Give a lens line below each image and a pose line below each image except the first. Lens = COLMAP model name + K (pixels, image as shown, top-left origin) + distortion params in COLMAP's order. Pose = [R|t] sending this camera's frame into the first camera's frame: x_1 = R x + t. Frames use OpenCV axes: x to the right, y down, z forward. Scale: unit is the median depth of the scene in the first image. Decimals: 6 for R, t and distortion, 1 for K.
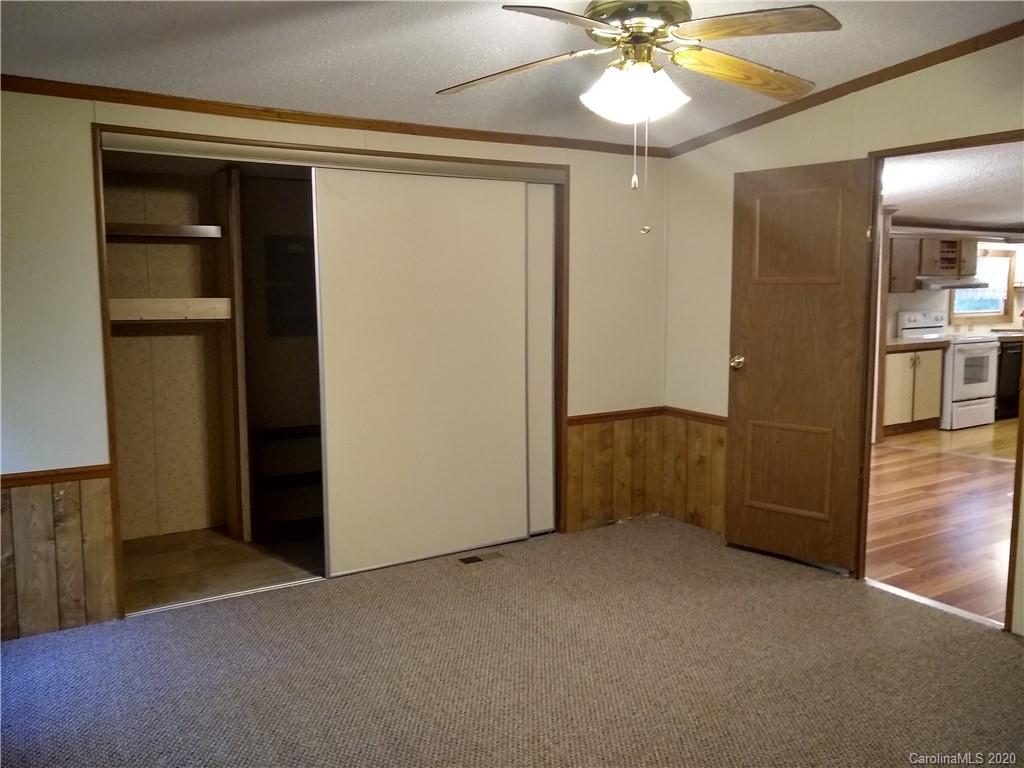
lens RADIAL K [[815.7, 0, 506.1], [0, 815.7, 379.7], [0, 0, 1]] dist [-0.004102, -0.006079]
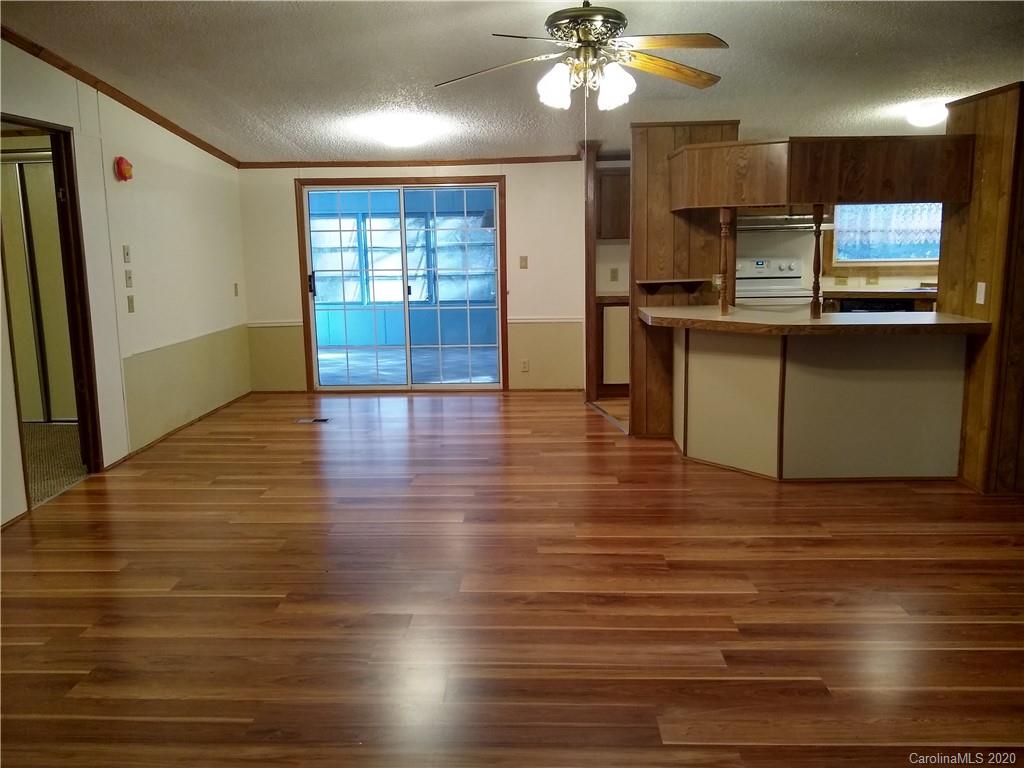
lens RADIAL K [[809.4, 0, 508.9], [0, 809.4, 381.9], [0, 0, 1]] dist [-0.009973, 0.006568]
pose [[0.829783, 0.091271, -0.550572, 0.781579], [-0.049753, 0.994706, 0.089913, -0.020419], [0.555864, -0.047215, 0.829931, 0.159811]]
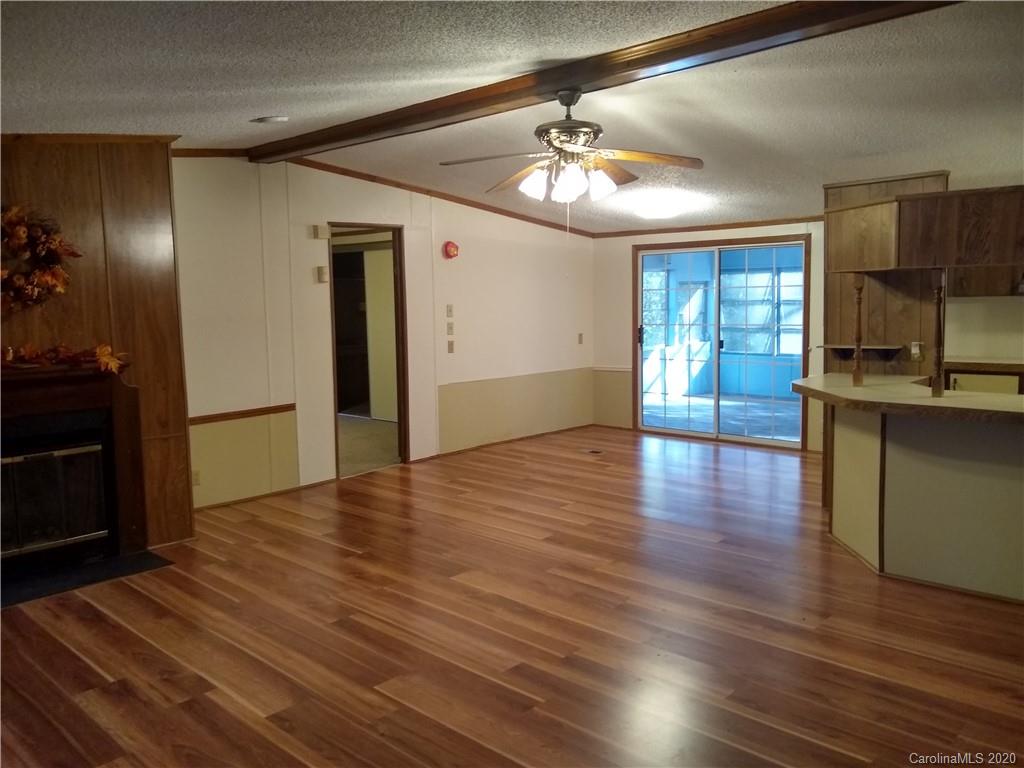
lens RADIAL K [[803.3, 0, 505.1], [0, 803.3, 383.1], [0, 0, 1]] dist [-0.008898, 0.038058]
pose [[0.256224, 0.106766, -0.960703, 1.033694], [-0.084519, 0.992549, 0.087764, -0.051954], [0.962915, 0.058710, 0.263338, 0.357398]]
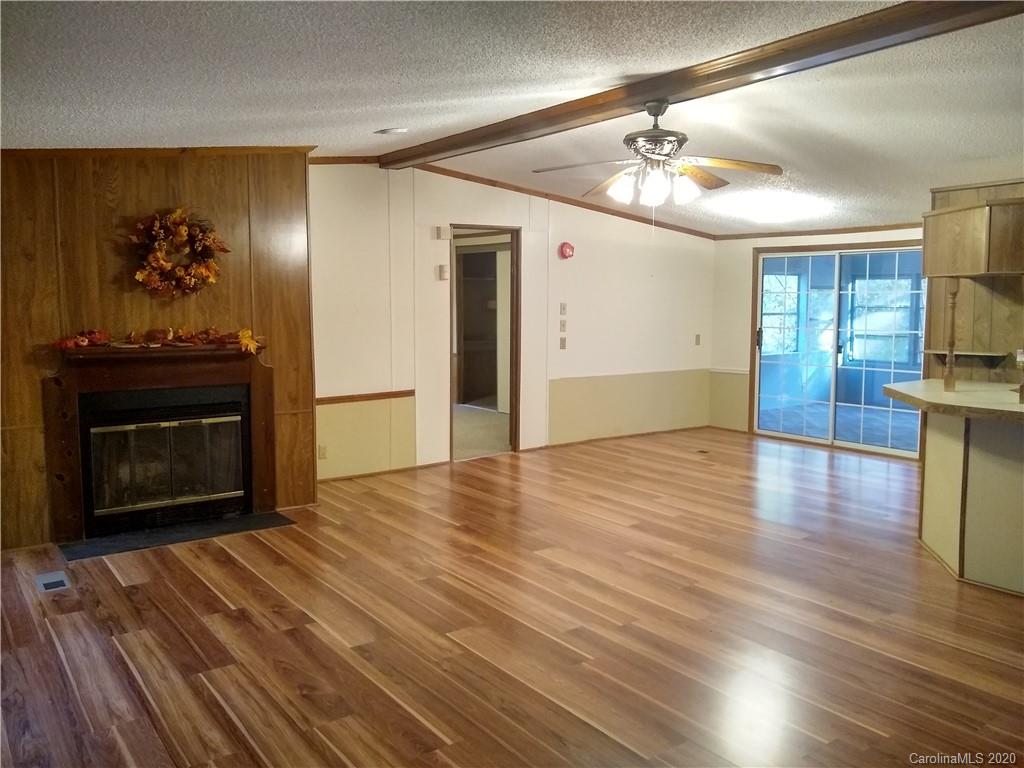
lens RADIAL K [[801.6, 0, 512.0], [0, 801.6, 384.0], [0, 0, 1]] dist [0.004365, 0.002829]
pose [[0.089517, 0.112972, -0.989558, 1.079165], [-0.107530, 0.988835, 0.103162, -0.051362], [0.990164, 0.097172, 0.100665, 0.383020]]
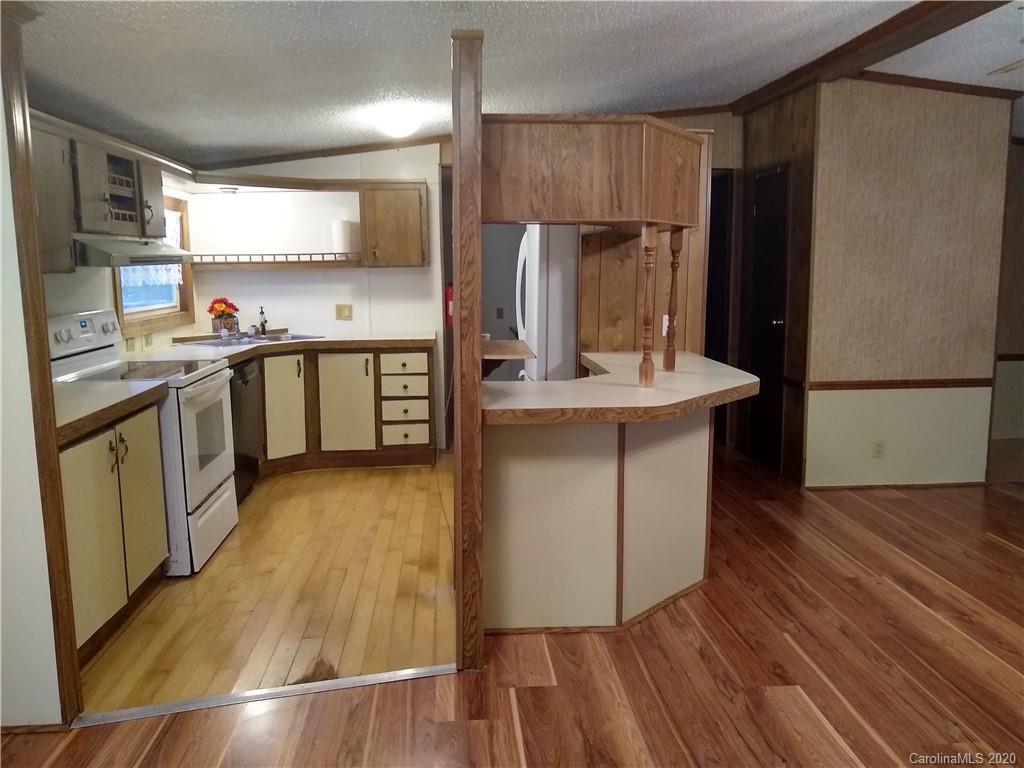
lens RADIAL K [[809.4, 0, 508.9], [0, 809.4, 381.9], [0, 0, 1]] dist [-0.009973, 0.006568]
pose [[0.458066, -0.121295, 0.880604, 0.230816], [0.097637, 0.991518, 0.085784, -0.064033], [-0.883540, 0.046684, 0.466024, 0.598054]]
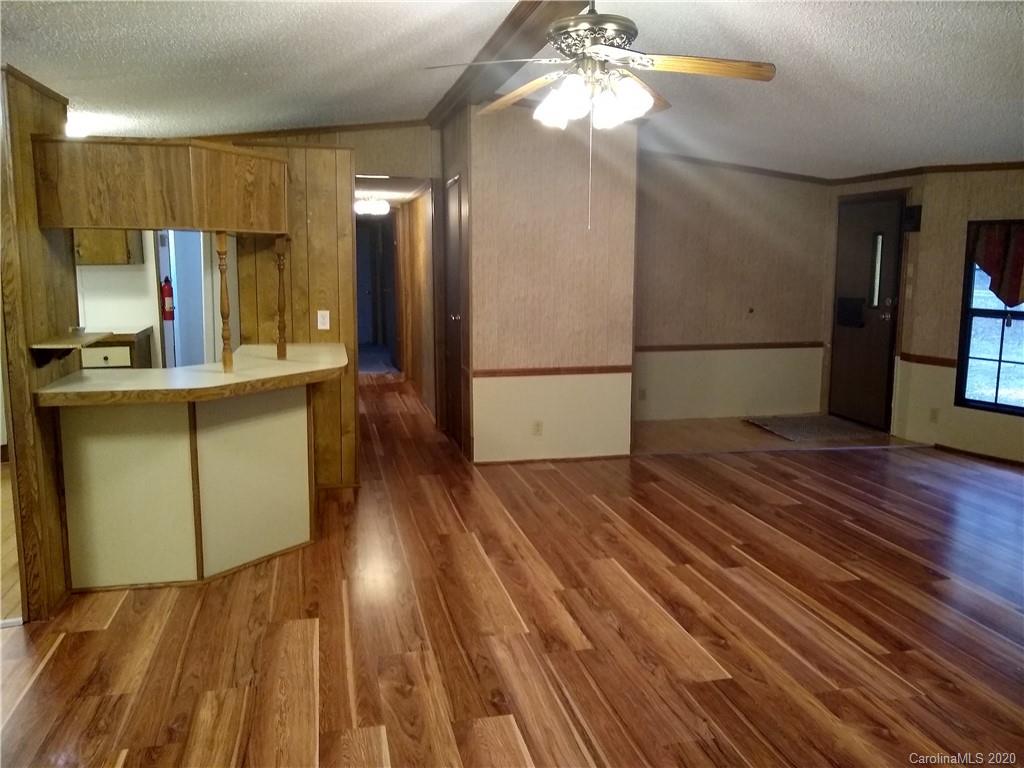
lens RADIAL K [[809.4, 0, 508.9], [0, 809.4, 381.9], [0, 0, 1]] dist [-0.009973, 0.006568]
pose [[0.318560, -0.130134, 0.938927, 0.231780], [0.094955, 0.989930, 0.104986, -0.049628], [-0.943135, 0.055711, 0.327709, 0.433569]]
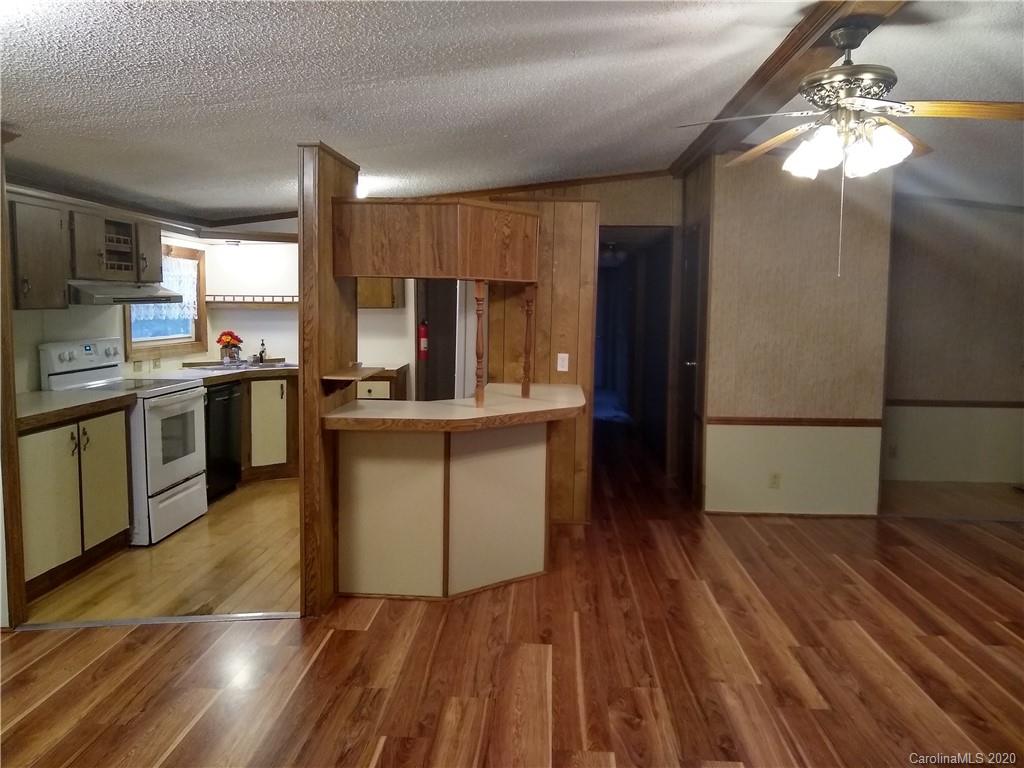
lens RADIAL K [[815.7, 0, 506.1], [0, 815.7, 379.7], [0, 0, 1]] dist [-0.004102, -0.006079]
pose [[0.570888, -0.059418, 0.818875, 0.211016], [0.071602, 0.997181, 0.022438, -0.049140], [-0.817900, 0.045823, 0.573533, 0.430177]]
